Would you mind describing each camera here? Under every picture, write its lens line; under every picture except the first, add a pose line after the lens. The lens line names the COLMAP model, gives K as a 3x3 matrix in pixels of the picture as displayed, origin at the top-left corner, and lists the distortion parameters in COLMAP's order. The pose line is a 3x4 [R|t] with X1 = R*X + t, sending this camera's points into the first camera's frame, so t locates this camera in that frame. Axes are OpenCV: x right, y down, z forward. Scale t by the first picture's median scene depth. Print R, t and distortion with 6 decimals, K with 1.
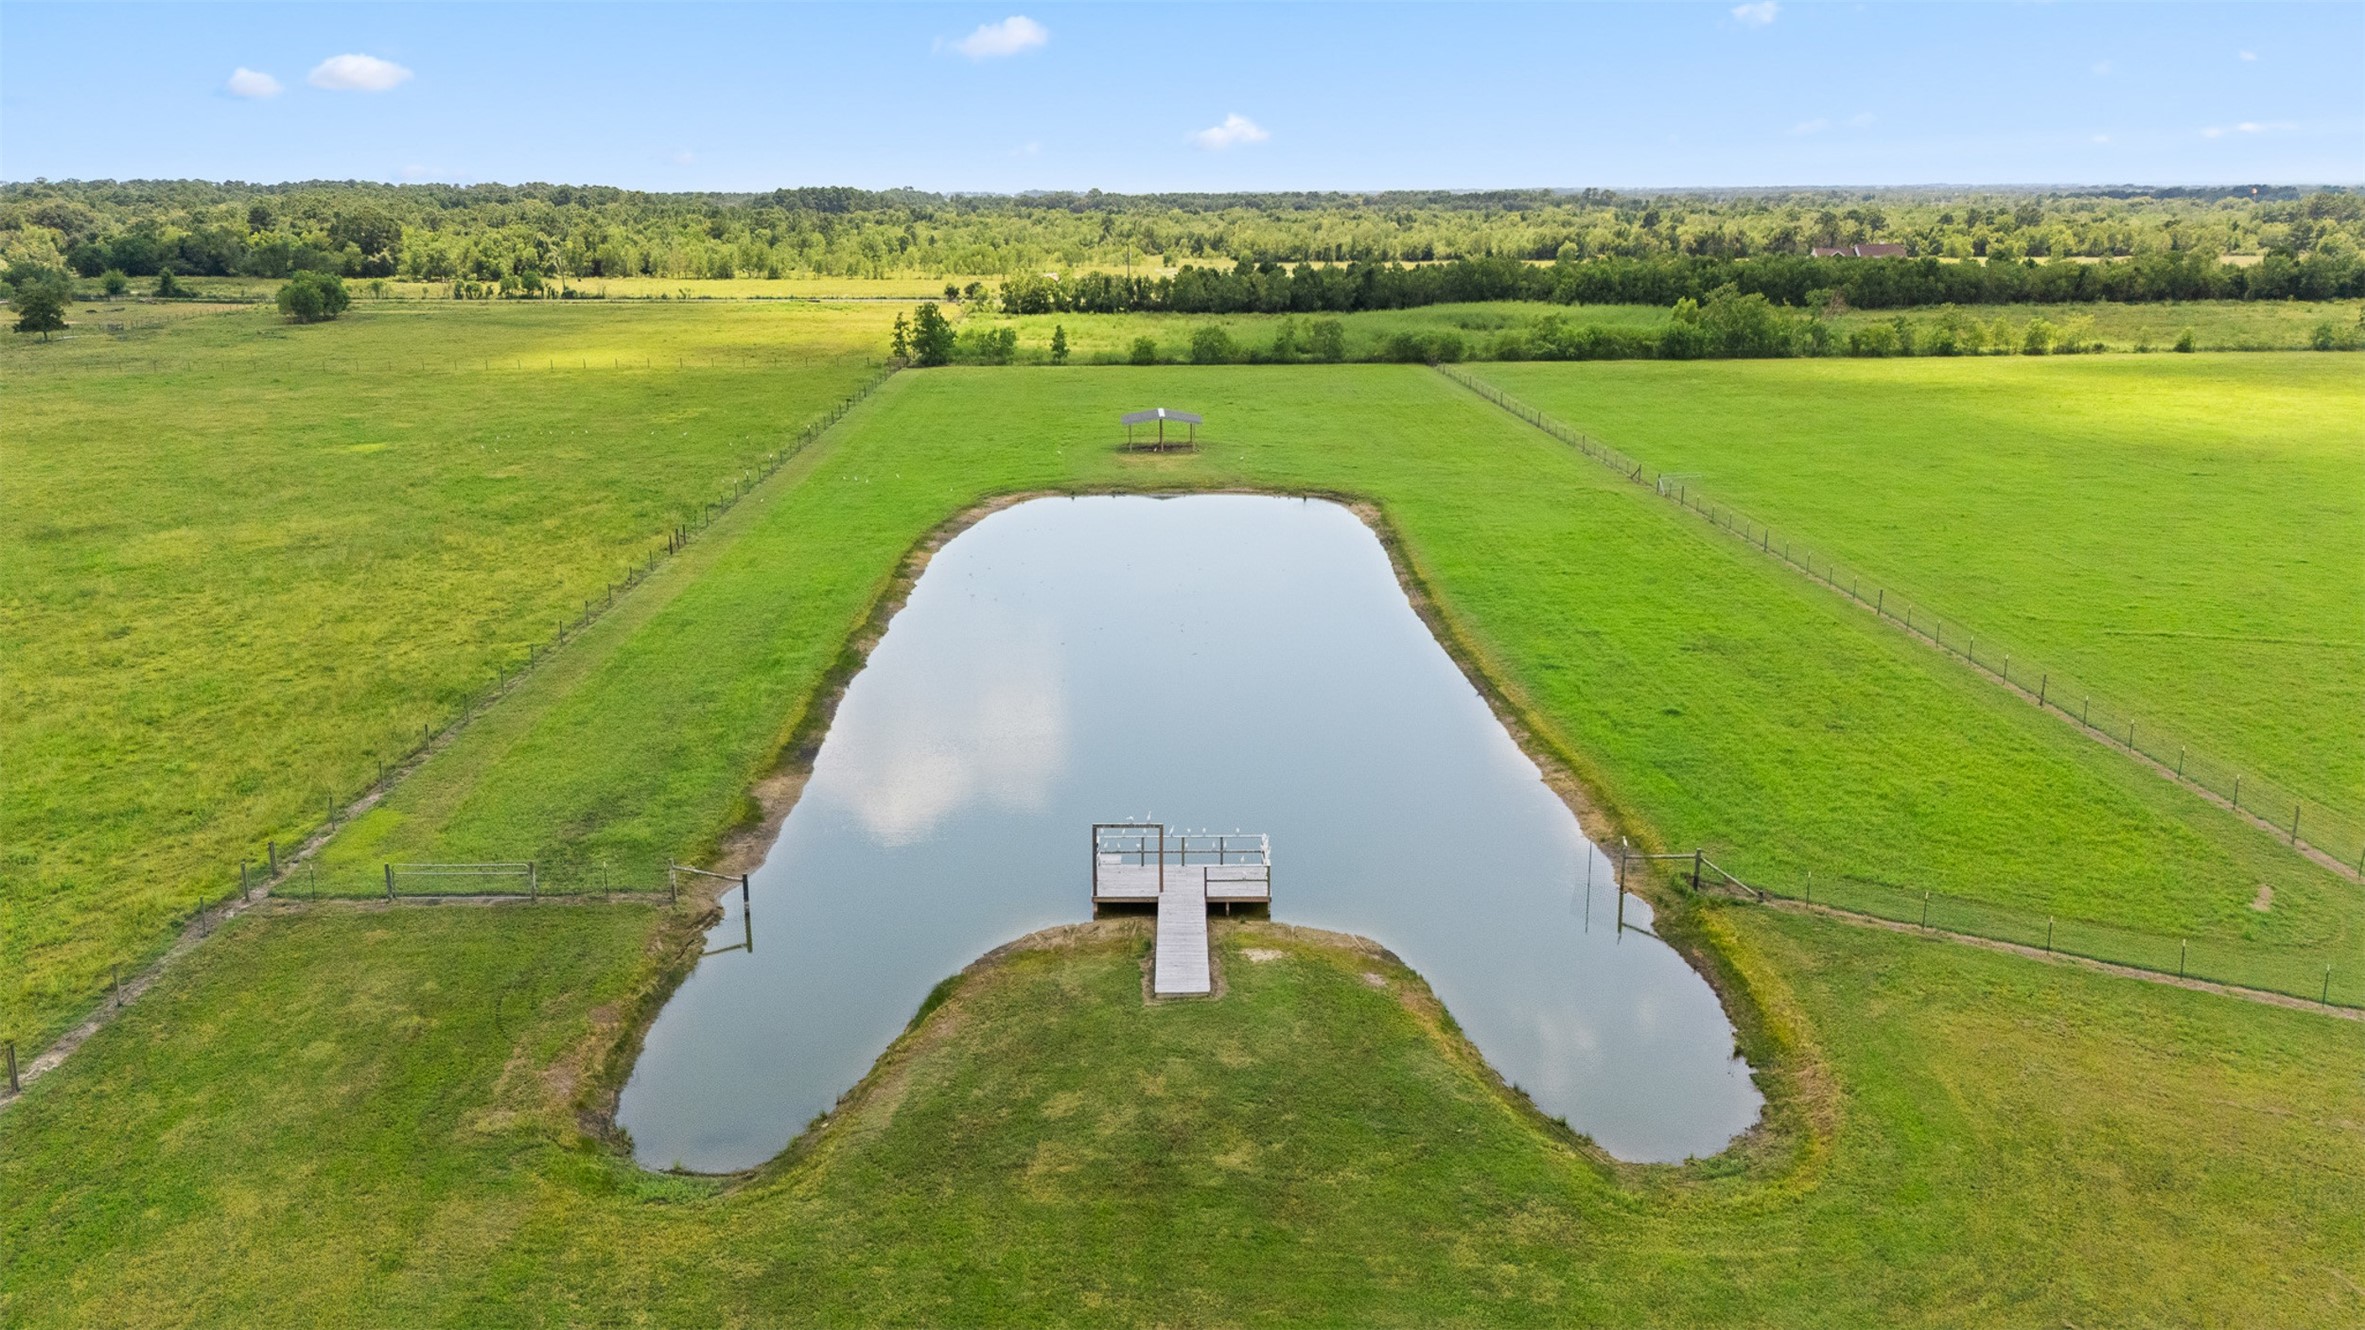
lens RADIAL K [[1730.9, 0, 1182.5], [0, 1730.9, 665.0], [0, 0, 1]] dist [0.091718, -0.109032]
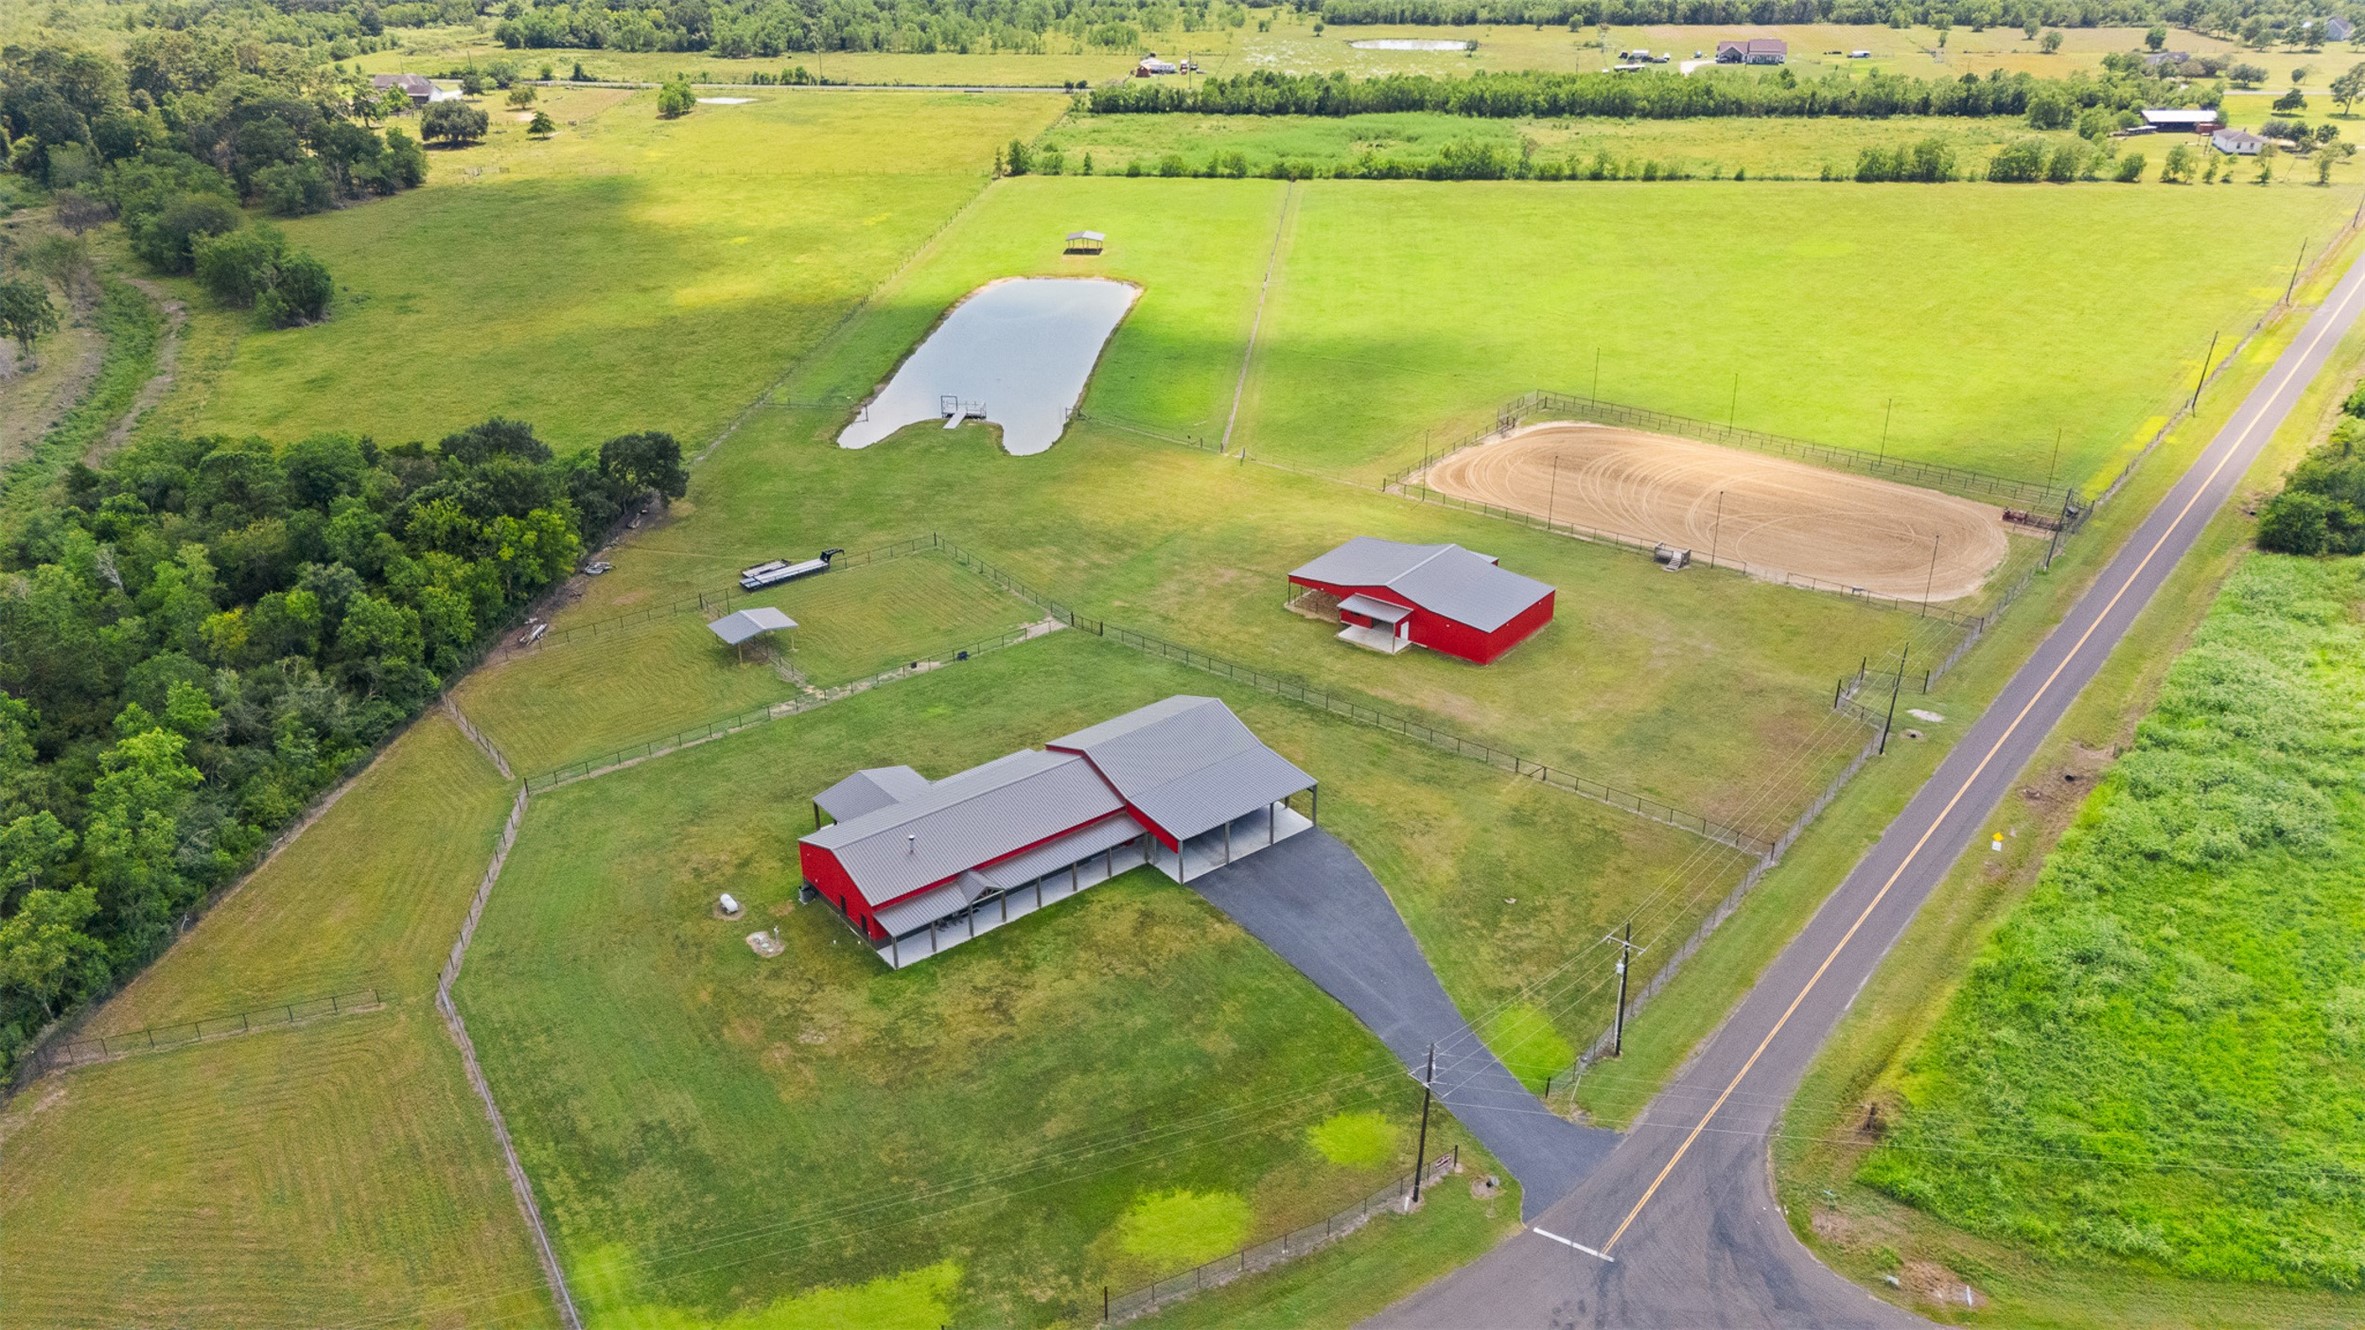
lens RADIAL K [[1730.9, 0, 1182.5], [0, 1730.9, 665.0], [0, 0, 1]] dist [0.091718, -0.109032]
pose [[0.989705, 0.059203, -0.130305, 0.288647], [-0.033482, 0.980946, 0.191376, -0.024956], [0.139152, -0.185043, 0.972829, -0.823032]]
